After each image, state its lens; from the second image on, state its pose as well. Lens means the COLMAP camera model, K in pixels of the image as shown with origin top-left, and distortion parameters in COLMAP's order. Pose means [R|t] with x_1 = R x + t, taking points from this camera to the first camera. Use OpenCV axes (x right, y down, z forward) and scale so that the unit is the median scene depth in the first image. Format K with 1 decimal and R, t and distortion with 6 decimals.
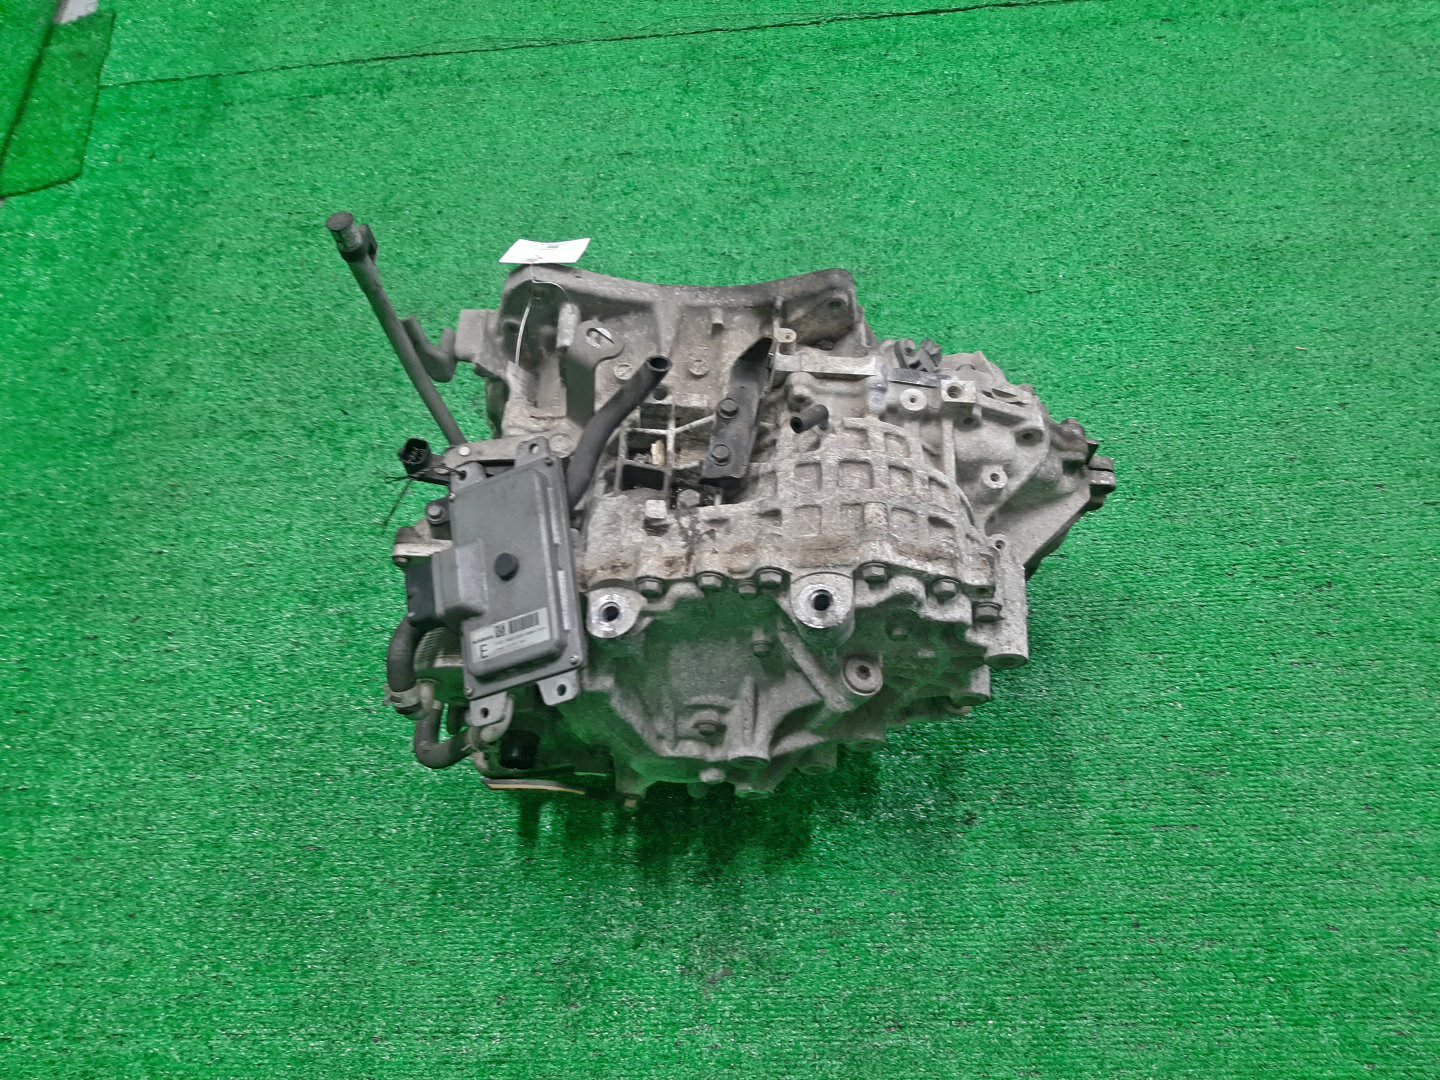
lens RADIAL K [[1159.4, 0, 720.0], [0, 1159.4, 540.0], [0, 0, 1]] dist [0.000428, -0.000027]
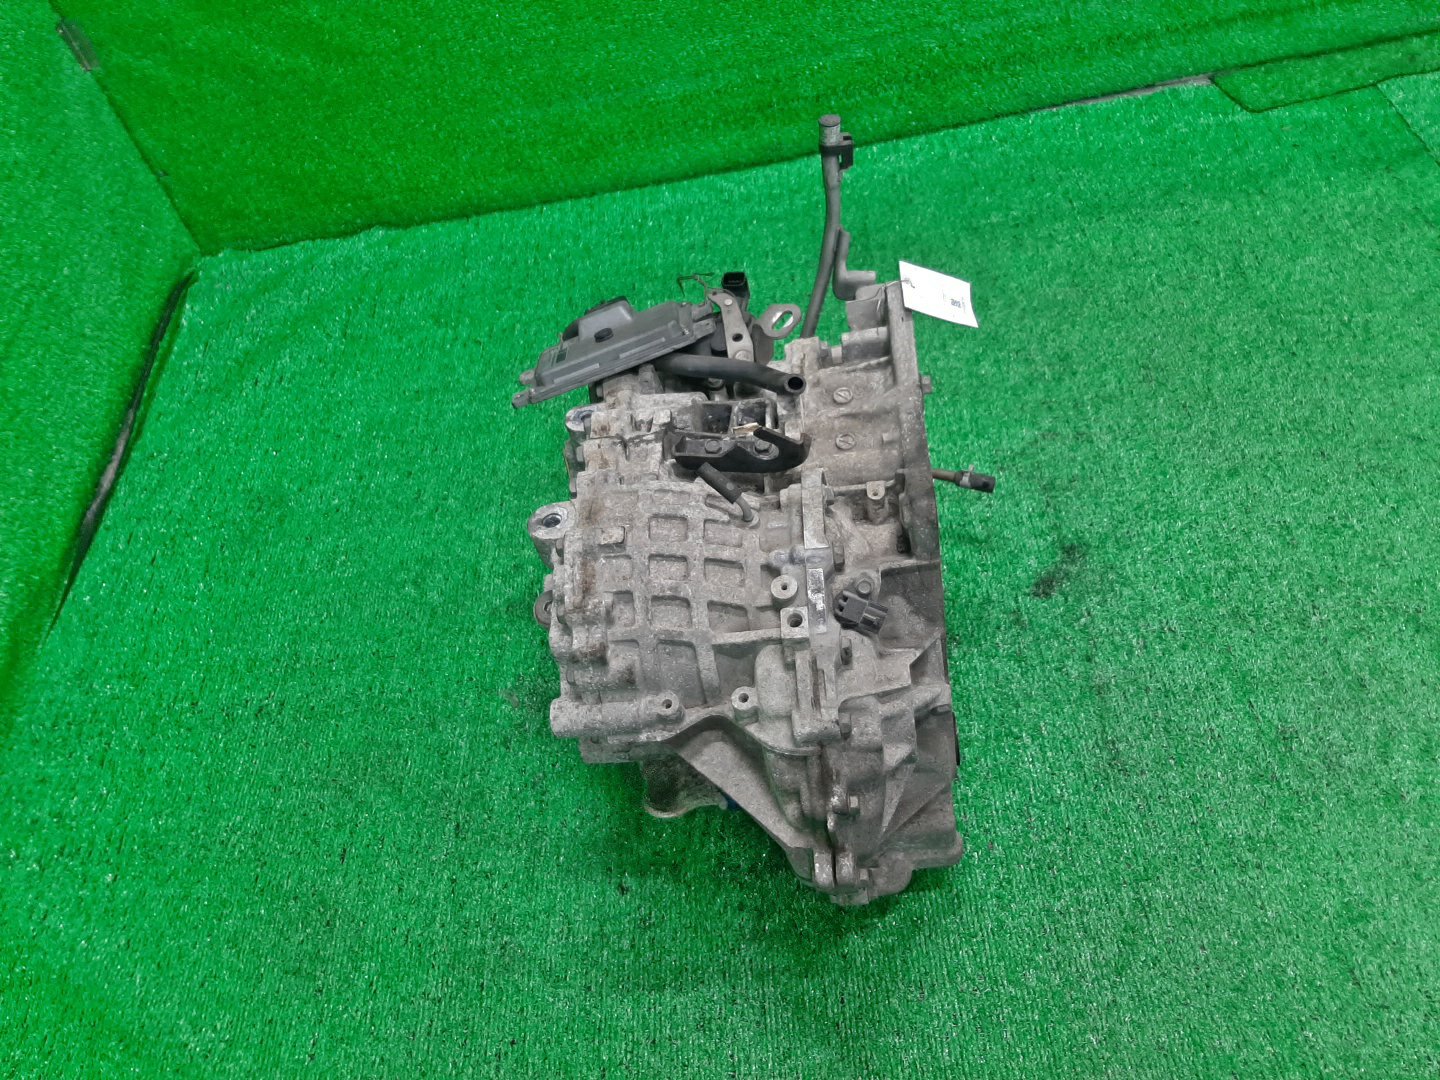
lens RADIAL K [[1159.4, 0, 720.0], [0, 1159.4, 540.0], [0, 0, 1]] dist [0.000428, -0.000027]
pose [[0.044558, 0.818903, -0.572200, 0.745402], [-0.784947, 0.382998, 0.487001, -0.615633], [0.617958, 0.427447, 0.659861, 0.303971]]
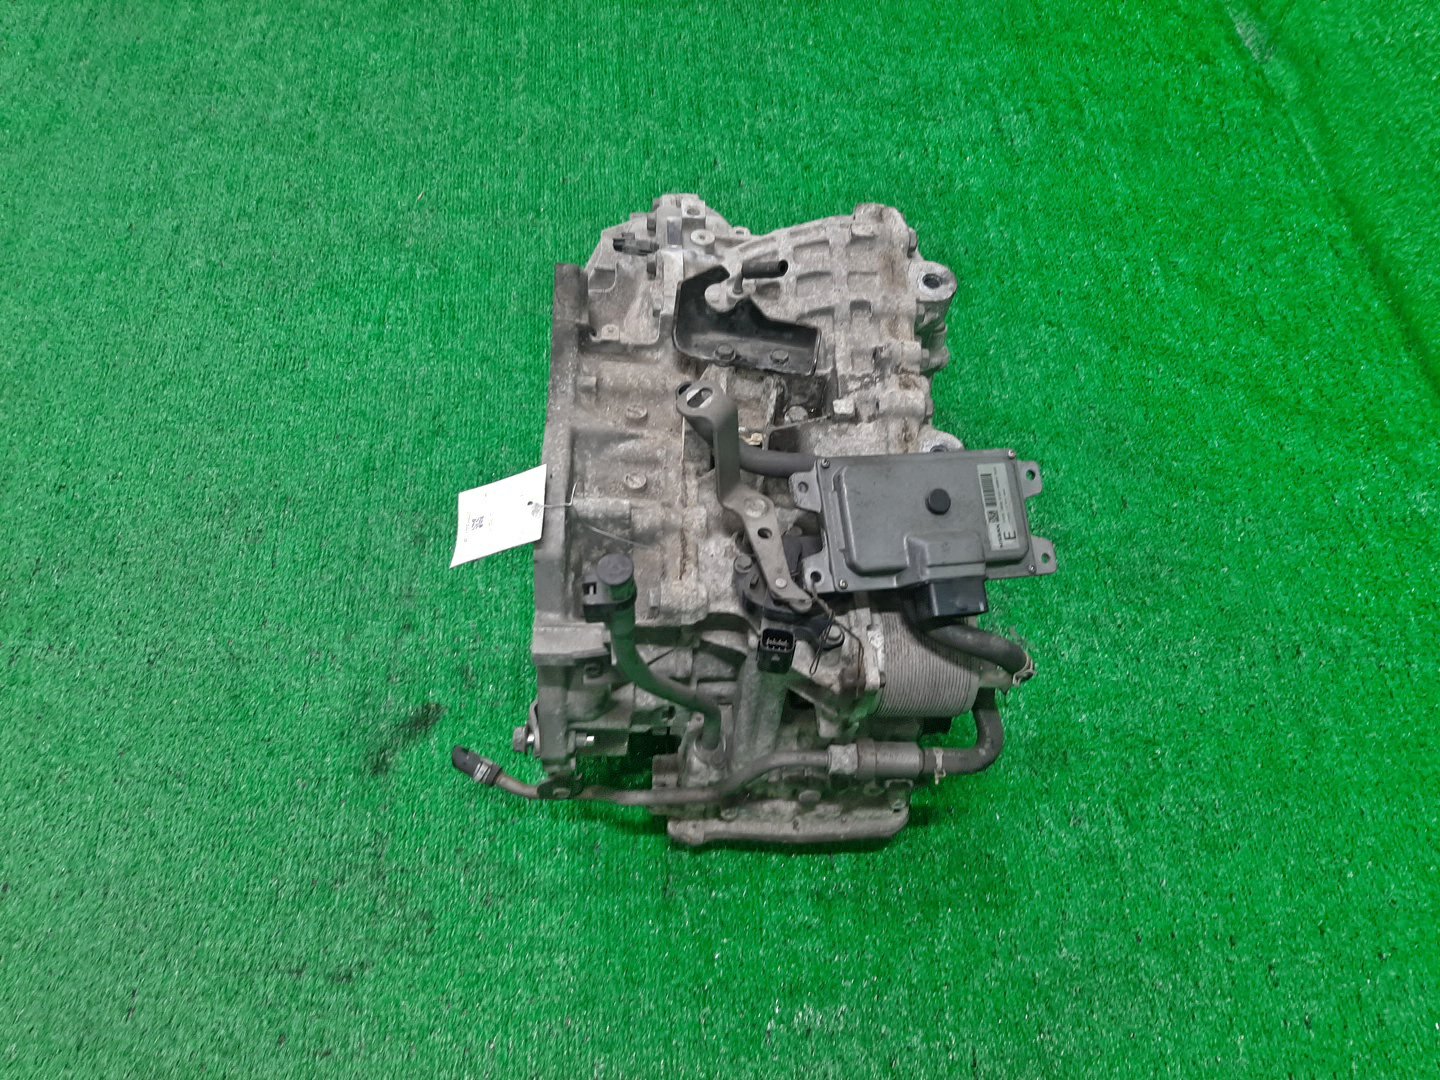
lens RADIAL K [[1159.4, 0, 720.0], [0, 1159.4, 540.0], [0, 0, 1]] dist [0.000428, -0.000027]
pose [[-0.083990, -0.788557, 0.609199, -0.785719], [0.832884, 0.280067, 0.477354, -0.590510], [-0.547037, 0.547485, 0.633254, 0.469898]]
